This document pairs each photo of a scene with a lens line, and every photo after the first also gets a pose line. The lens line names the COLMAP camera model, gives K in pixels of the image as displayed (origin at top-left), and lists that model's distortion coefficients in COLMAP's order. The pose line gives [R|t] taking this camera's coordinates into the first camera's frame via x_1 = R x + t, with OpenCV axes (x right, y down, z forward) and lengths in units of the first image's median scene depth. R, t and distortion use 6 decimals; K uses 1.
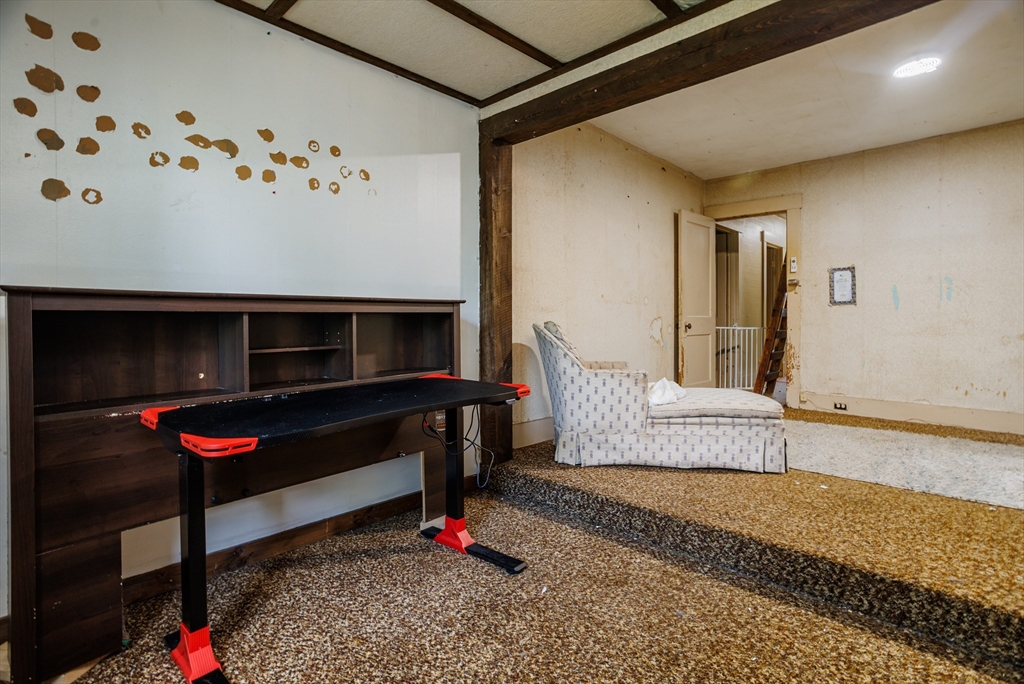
lens RADIAL K [[497.0, 0, 507.3], [0, 497.0, 330.7], [0, 0, 1]] dist [-0.047900, 0.027734]
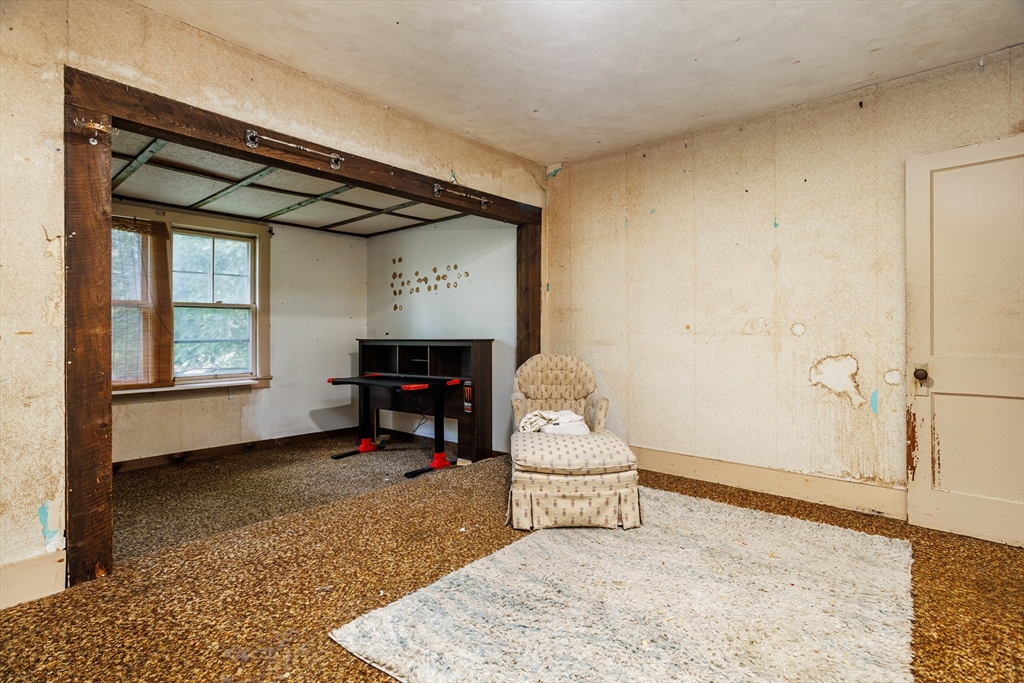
lens RADIAL K [[497.0, 0, 507.3], [0, 497.0, 330.2], [0, 0, 1]] dist [-0.047900, 0.027734]
pose [[0.058532, -0.002001, -0.998284, 1.928055], [-0.019306, 0.999809, -0.003136, -0.102927], [0.998099, 0.019457, 0.058483, 1.196625]]
